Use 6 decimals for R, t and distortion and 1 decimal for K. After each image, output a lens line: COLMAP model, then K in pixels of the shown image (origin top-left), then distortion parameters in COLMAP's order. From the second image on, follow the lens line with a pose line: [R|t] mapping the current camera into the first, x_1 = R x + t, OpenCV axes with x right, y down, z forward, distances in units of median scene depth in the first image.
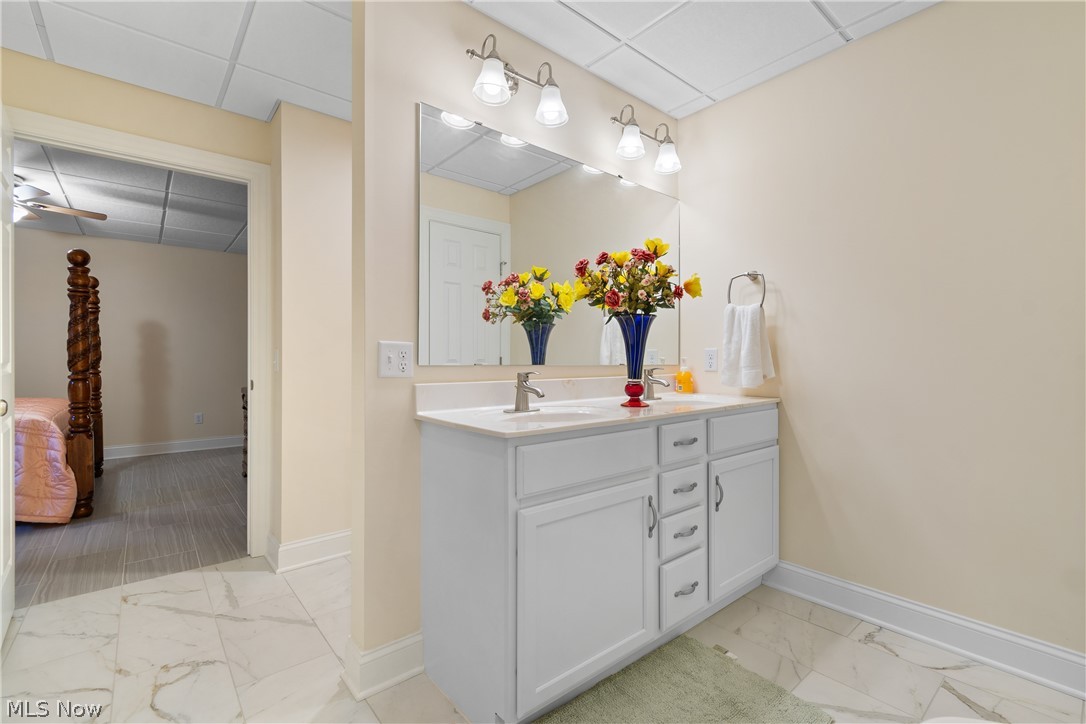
lens RADIAL K [[481.9, 0, 542.2], [0, 481.9, 362.4], [0, 0, 1]] dist [0.004609, -0.002772]
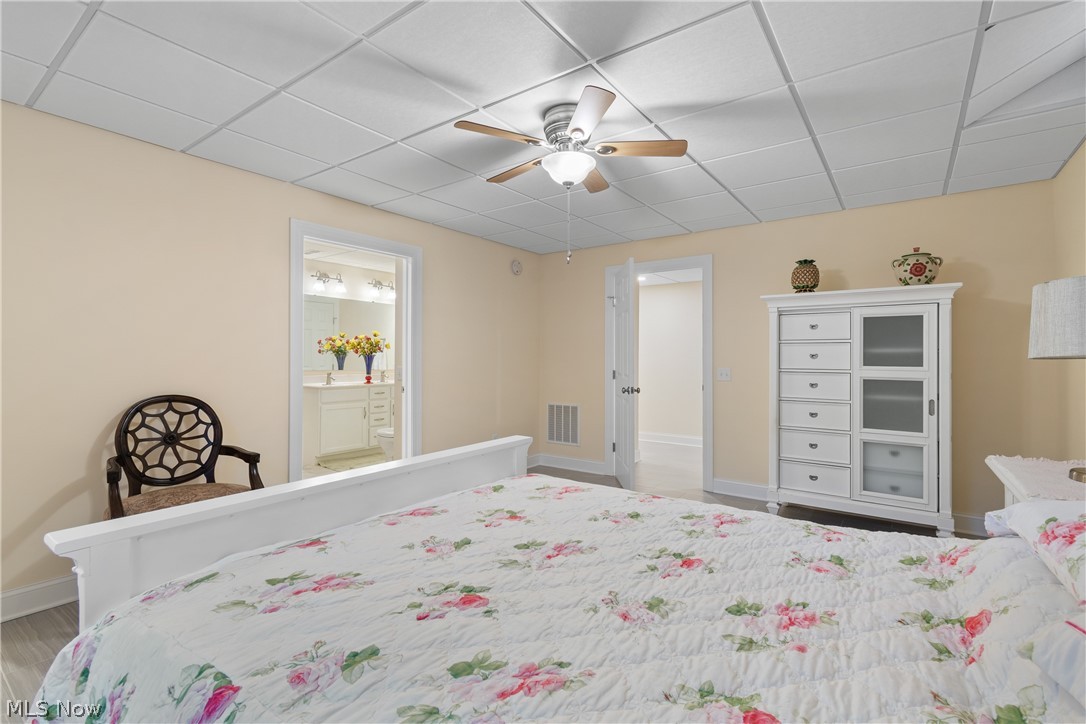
lens RADIAL K [[481.9, 0, 548.3], [0, 481.9, 362.1], [0, 0, 1]] dist [0.004609, -0.002772]
pose [[0.964495, 0.007720, 0.263988, 0.489873], [-0.007854, 0.999969, -0.000547, -0.056038], [-0.263984, -0.001546, 0.964526, -2.344497]]
